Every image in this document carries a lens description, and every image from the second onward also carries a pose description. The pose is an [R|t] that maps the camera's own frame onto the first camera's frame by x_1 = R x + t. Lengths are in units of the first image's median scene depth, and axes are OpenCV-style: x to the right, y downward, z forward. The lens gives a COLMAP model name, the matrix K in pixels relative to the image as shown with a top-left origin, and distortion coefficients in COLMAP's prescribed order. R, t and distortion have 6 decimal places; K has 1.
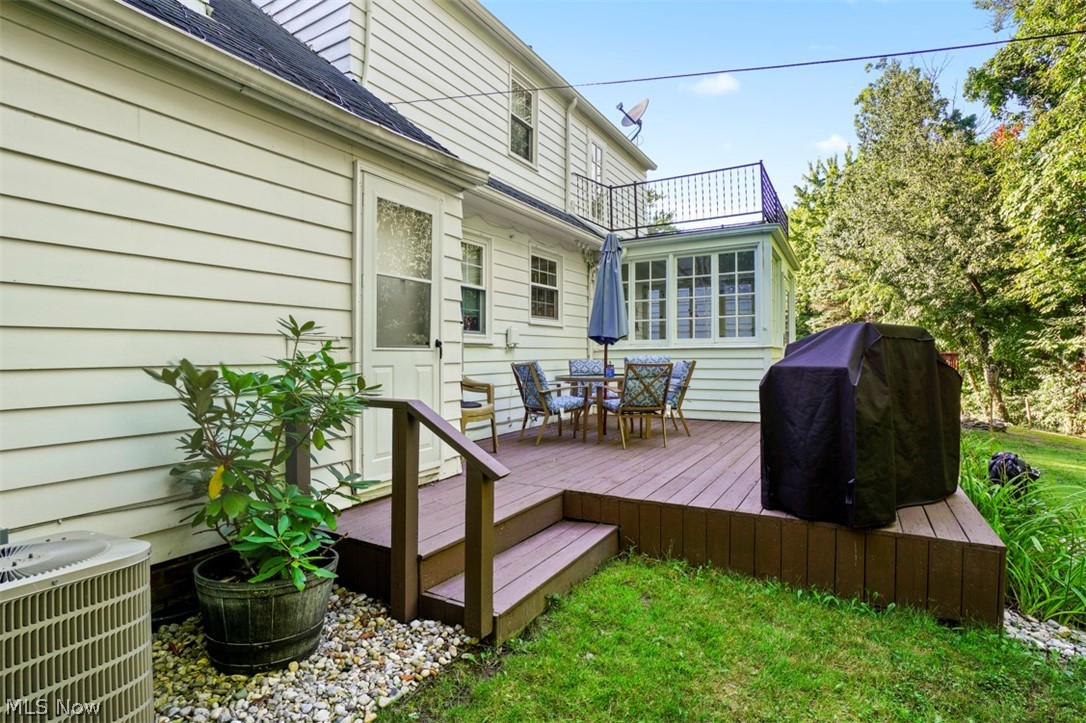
lens RADIAL K [[515.4, 0, 543.0], [0, 515.4, 361.5], [0, 0, 1]] dist [0.000841, 0.000166]
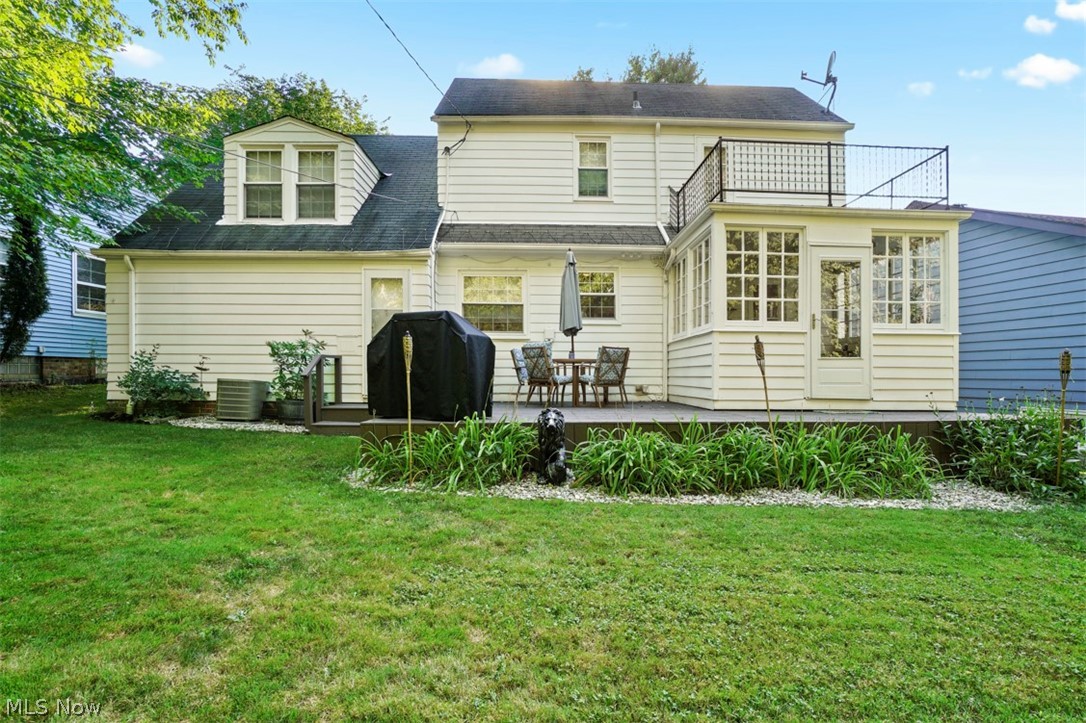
lens RADIAL K [[515.4, 0, 543.0], [0, 515.4, 361.5], [0, 0, 1]] dist [0.000841, 0.000166]
pose [[0.538655, -0.027845, -0.842066, 1.007788], [-0.019728, 0.998763, -0.045646, 0.077266], [0.842296, 0.041200, 0.537439, 0.236983]]
